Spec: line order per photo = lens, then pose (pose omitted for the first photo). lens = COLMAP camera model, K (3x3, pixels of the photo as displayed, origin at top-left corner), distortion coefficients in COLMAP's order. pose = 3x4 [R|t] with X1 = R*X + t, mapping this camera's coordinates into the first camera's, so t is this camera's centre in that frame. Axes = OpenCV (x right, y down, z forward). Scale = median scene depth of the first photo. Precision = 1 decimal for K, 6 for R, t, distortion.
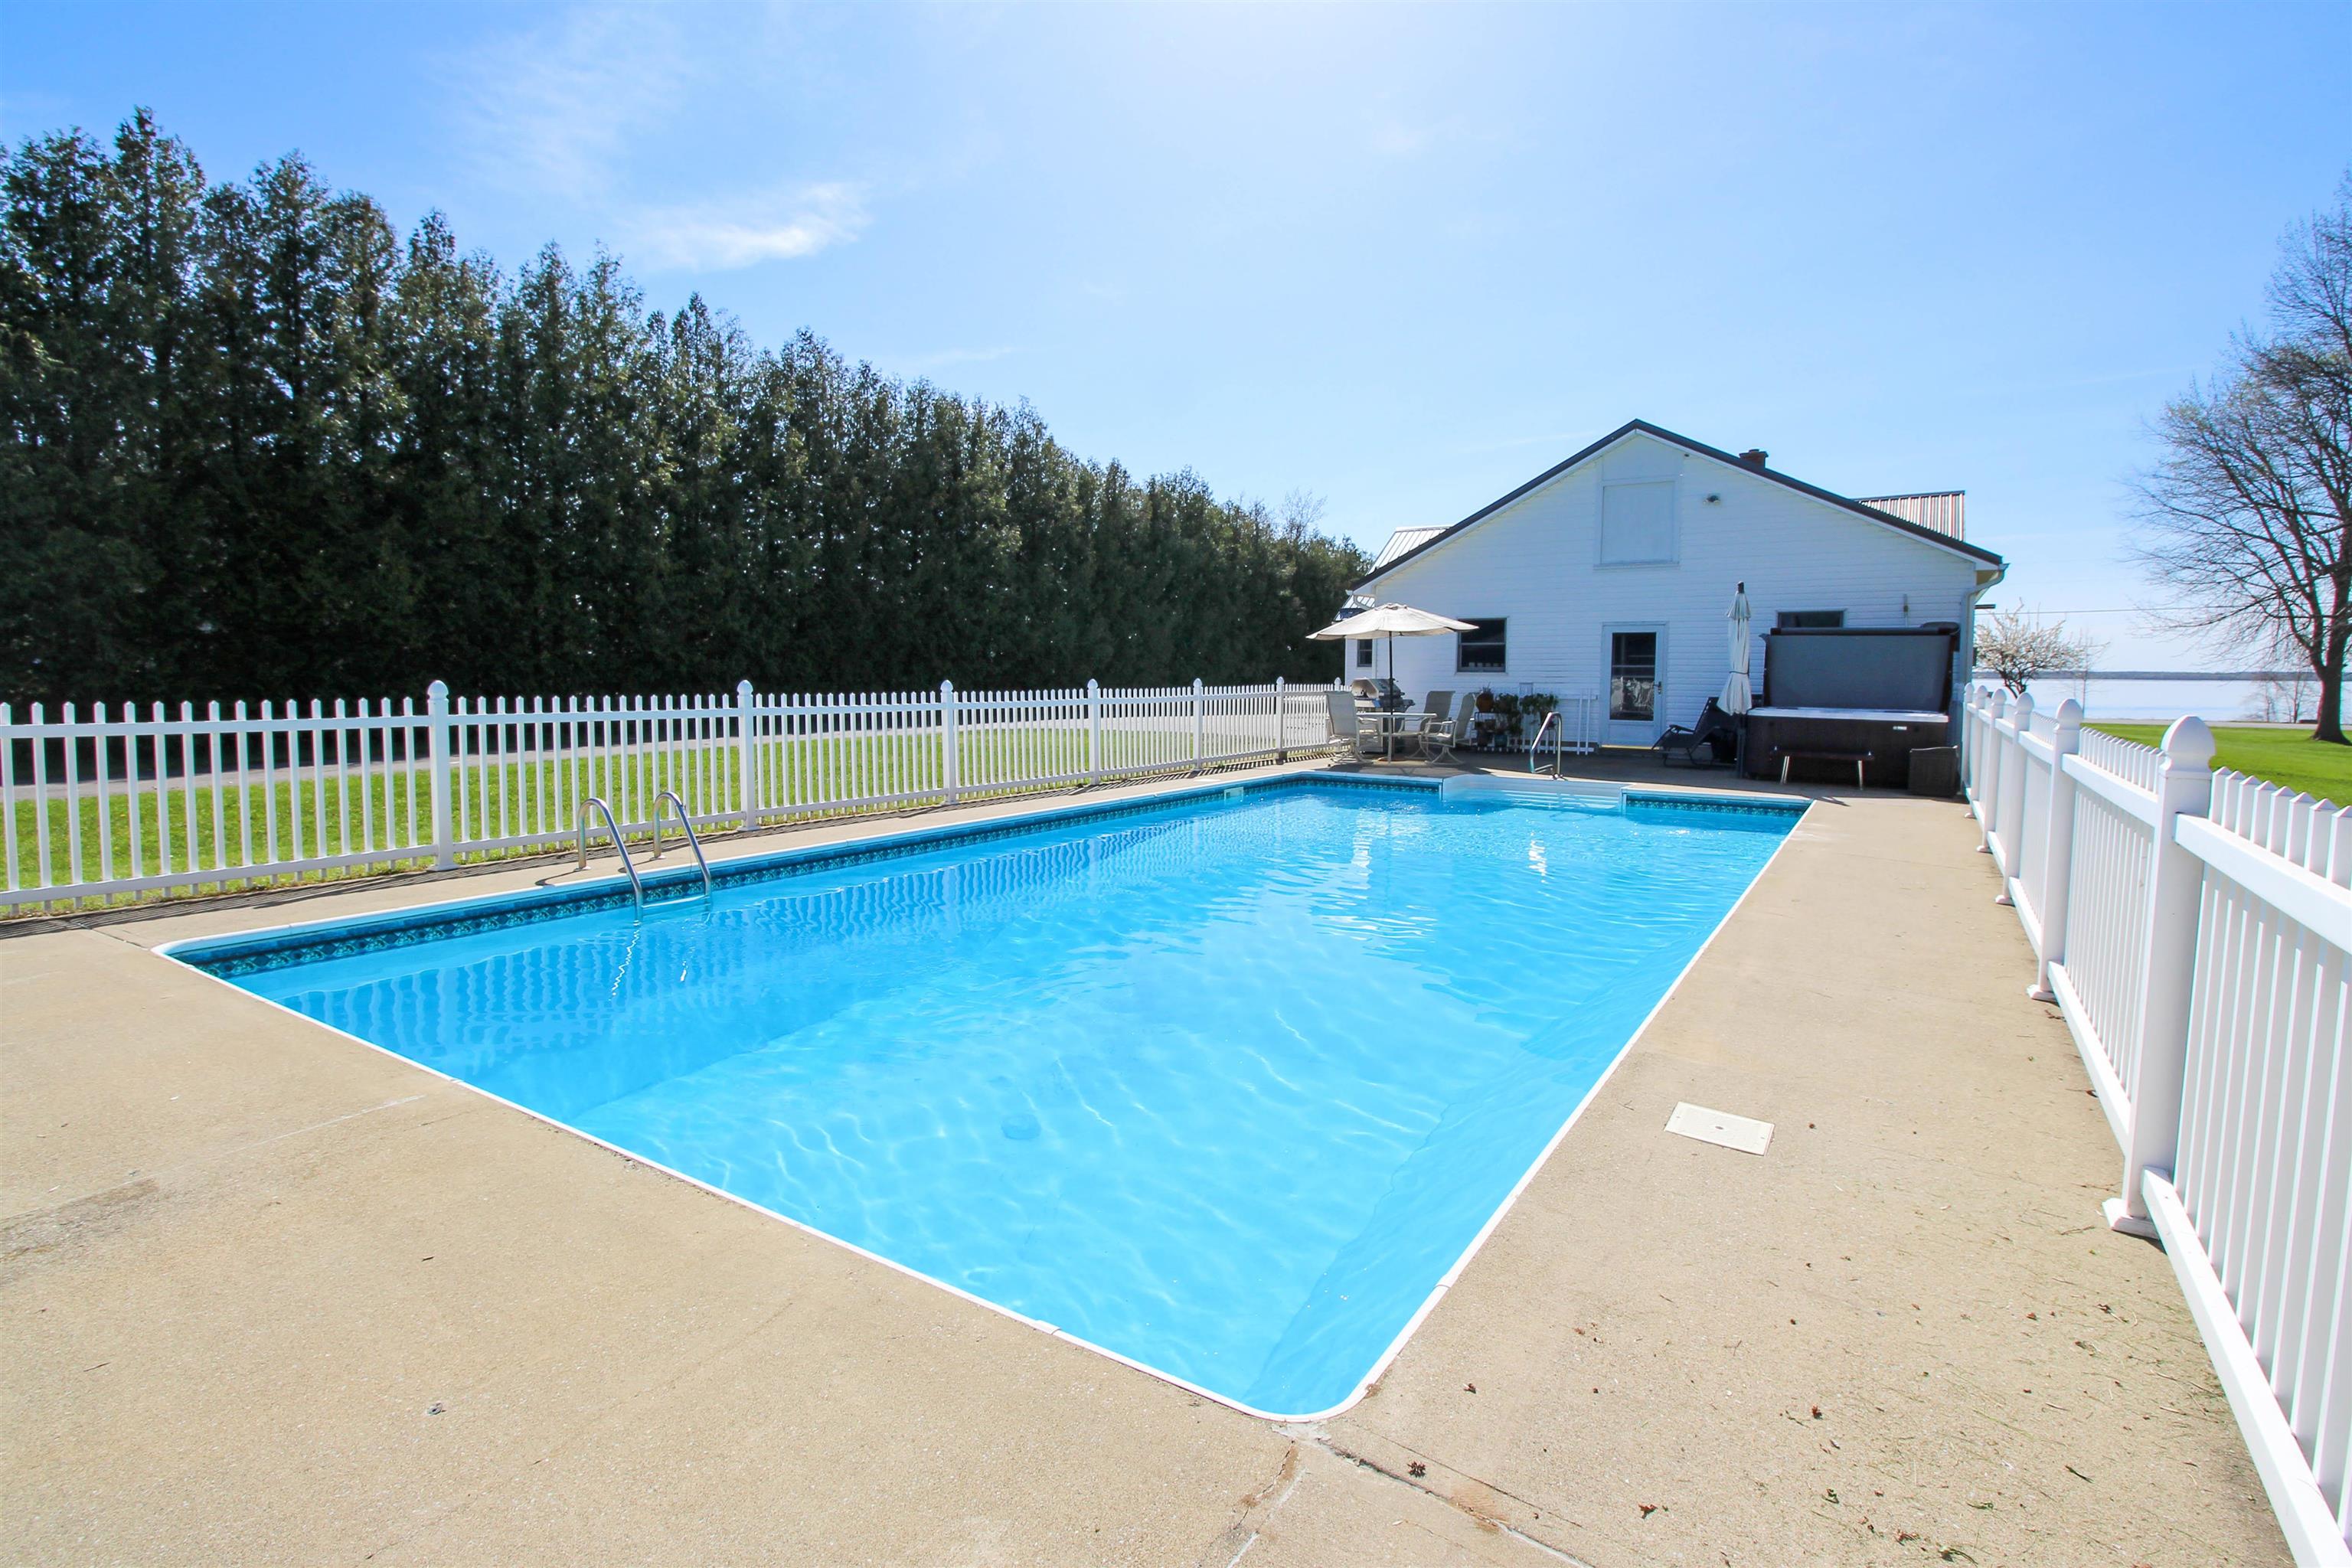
lens RADIAL K [[1074.0, 0, 1166.6], [0, 1074.0, 745.8], [0, 0, 1]] dist [-0.027209, 0.000319]
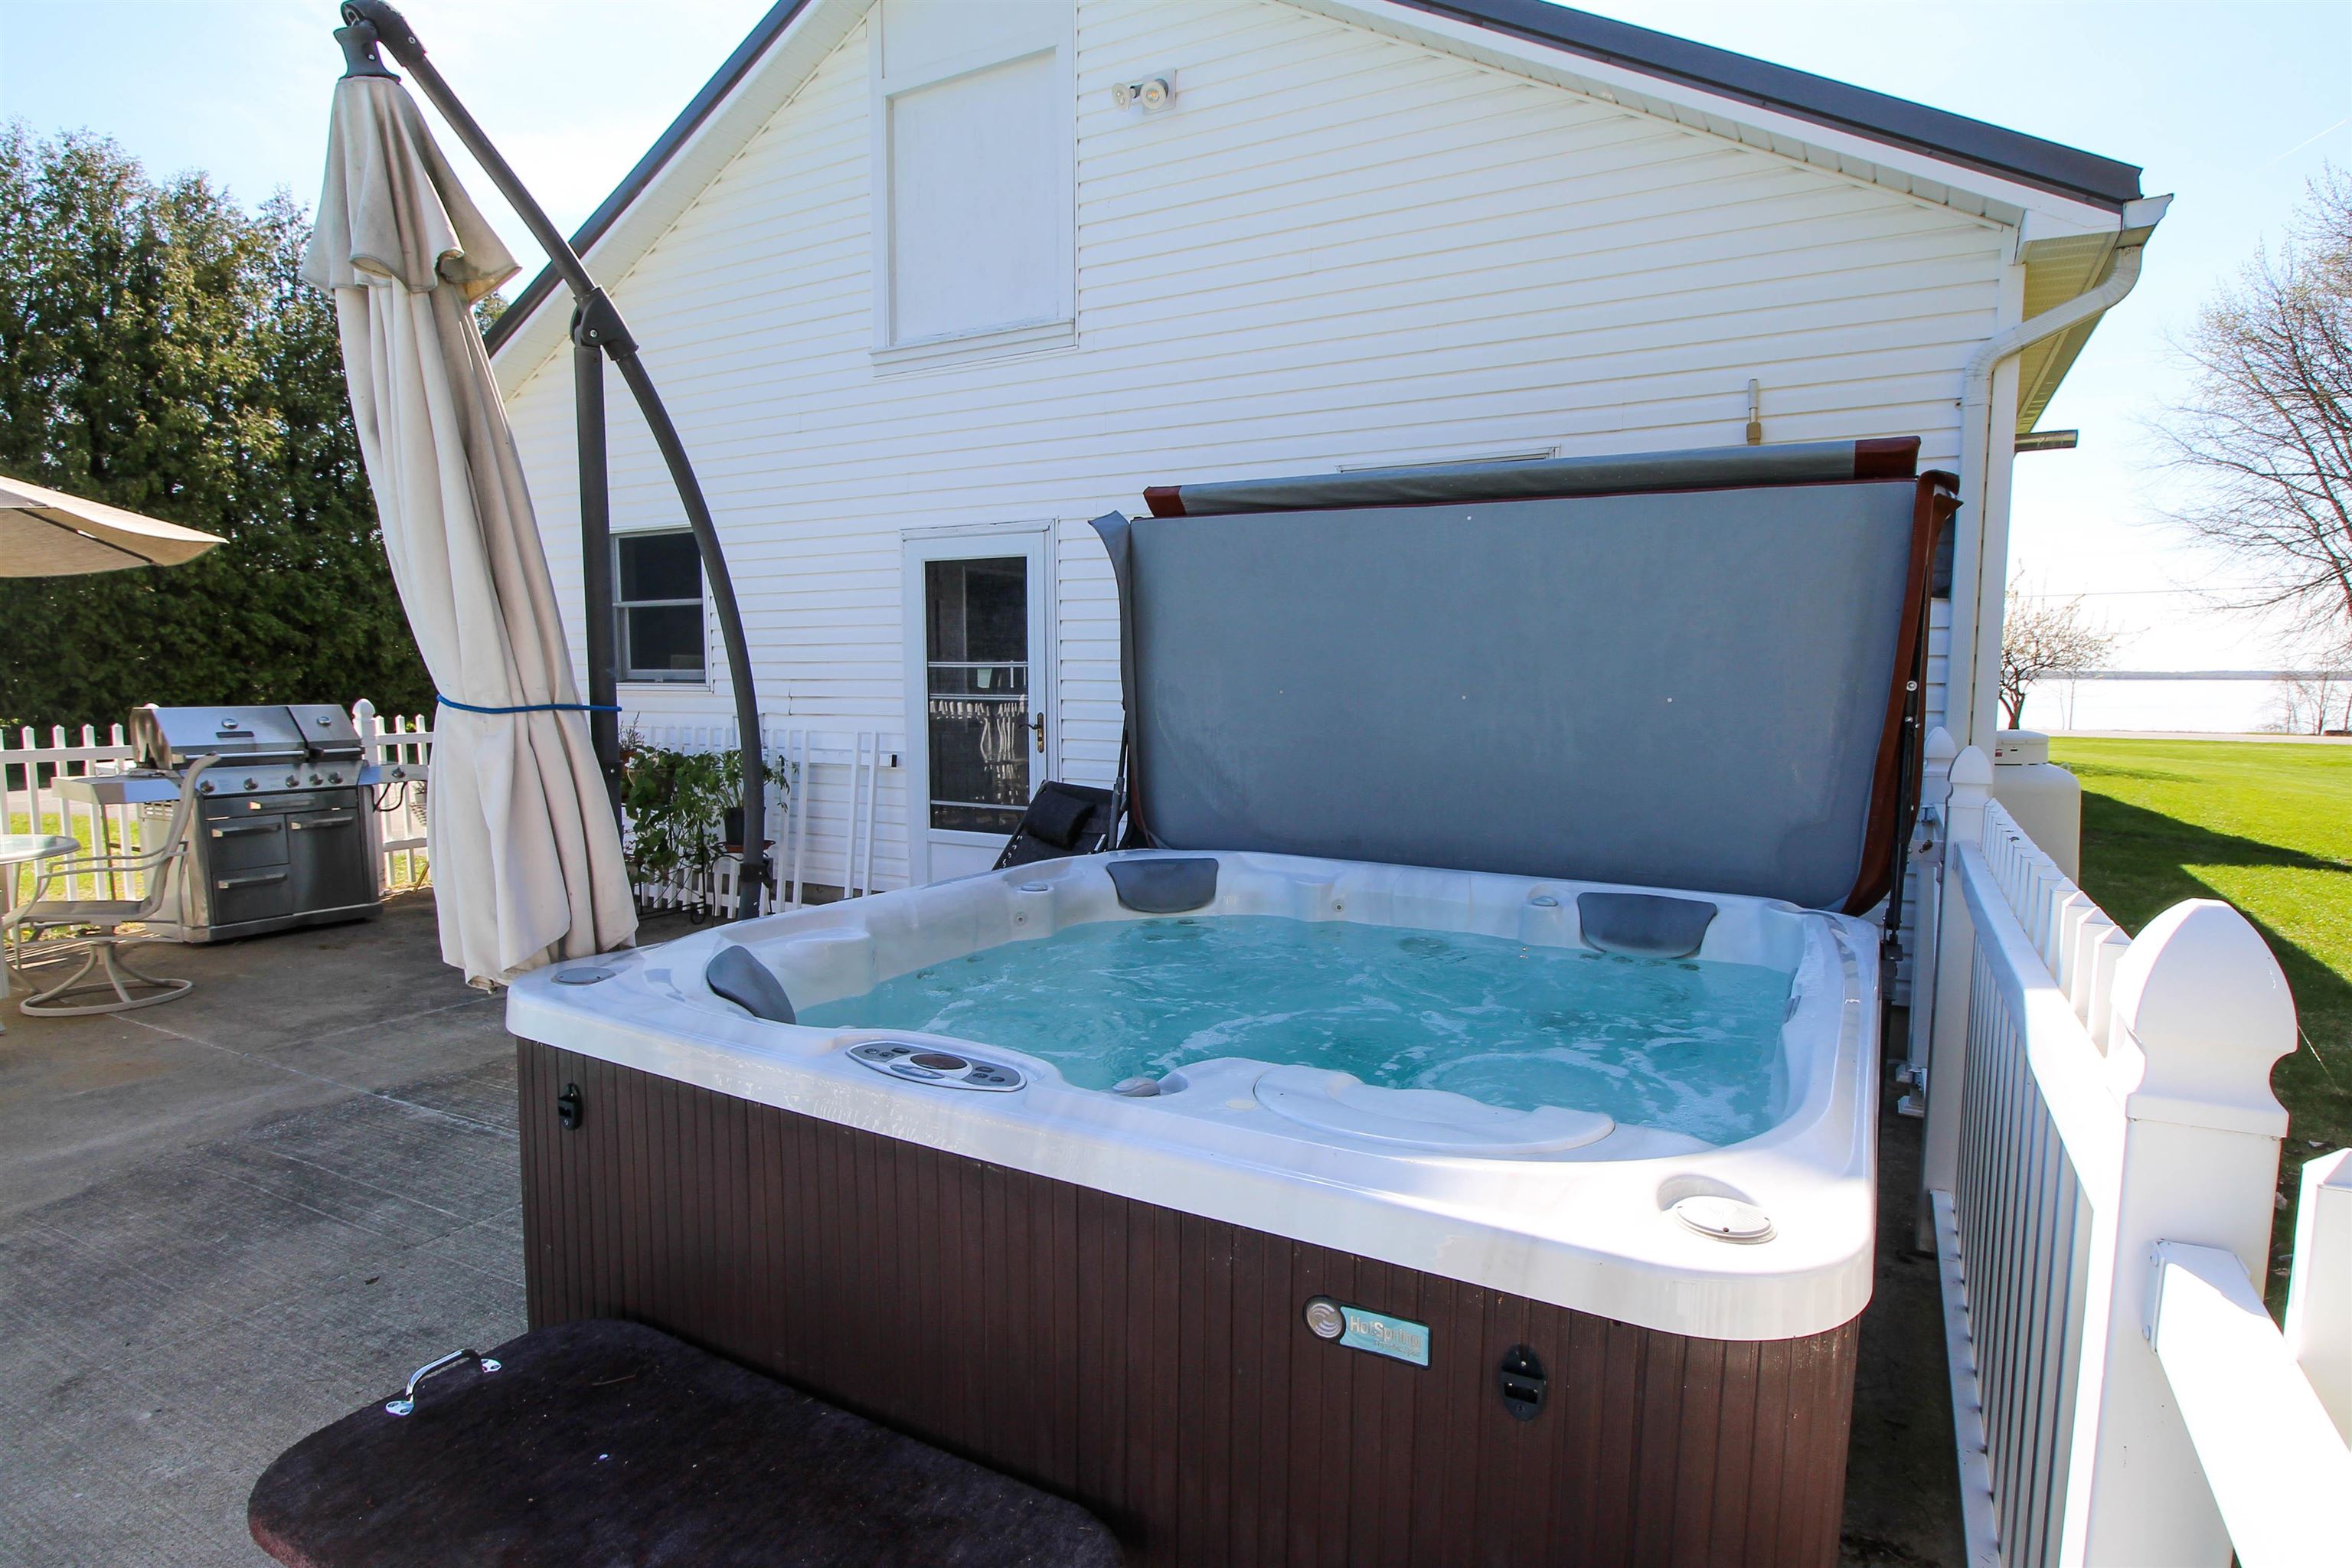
lens RADIAL K [[1227.8, 0, 1177.9], [0, 1227.8, 823.7], [0, 0, 1]] dist [0.000029, -0.012774]
pose [[0.995188, -0.015159, 0.096808, 0.252014], [0.010243, 0.998642, 0.051082, -0.024602], [-0.097451, -0.049845, 0.993991, 0.340080]]
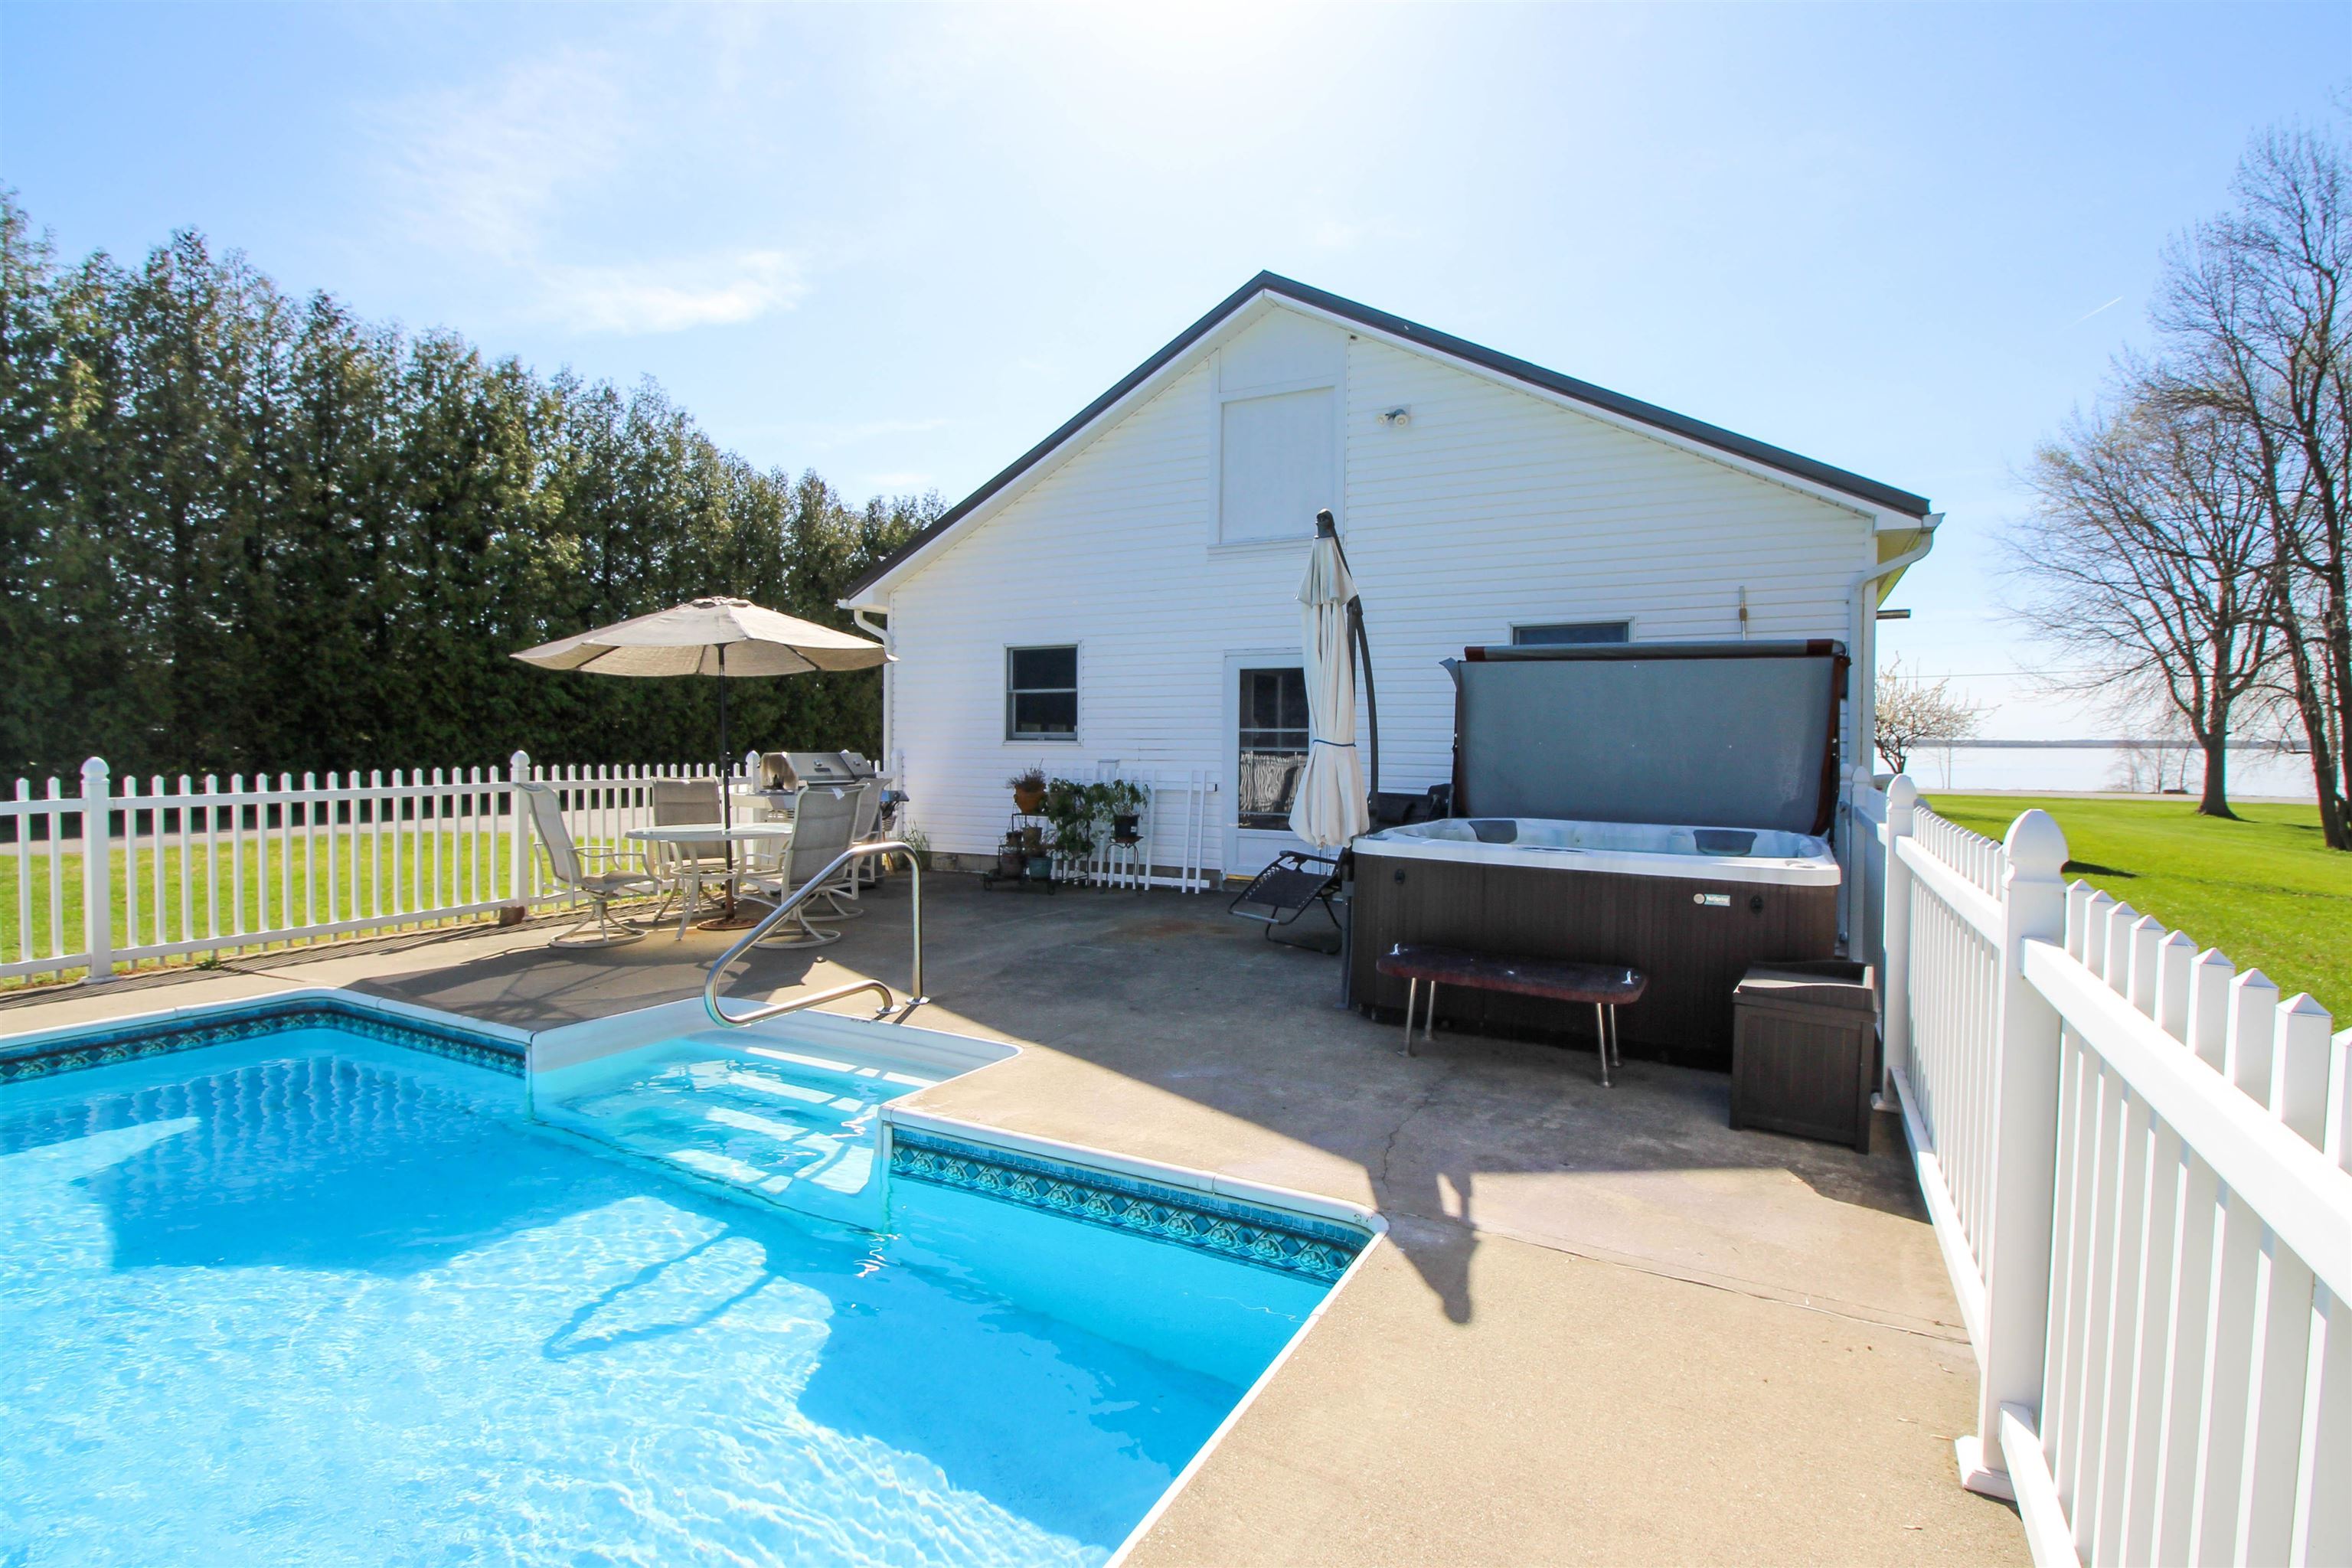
lens RADIAL K [[1096.7, 0, 1176.0], [0, 1096.7, 784.0], [0, 0, 1]] dist [0.000730, -0.014194]
pose [[0.994074, -0.003329, 0.108658, 0.178410], [0.006562, 0.999546, -0.029403, -0.017063], [-0.108511, 0.029942, 0.993644, 0.246209]]
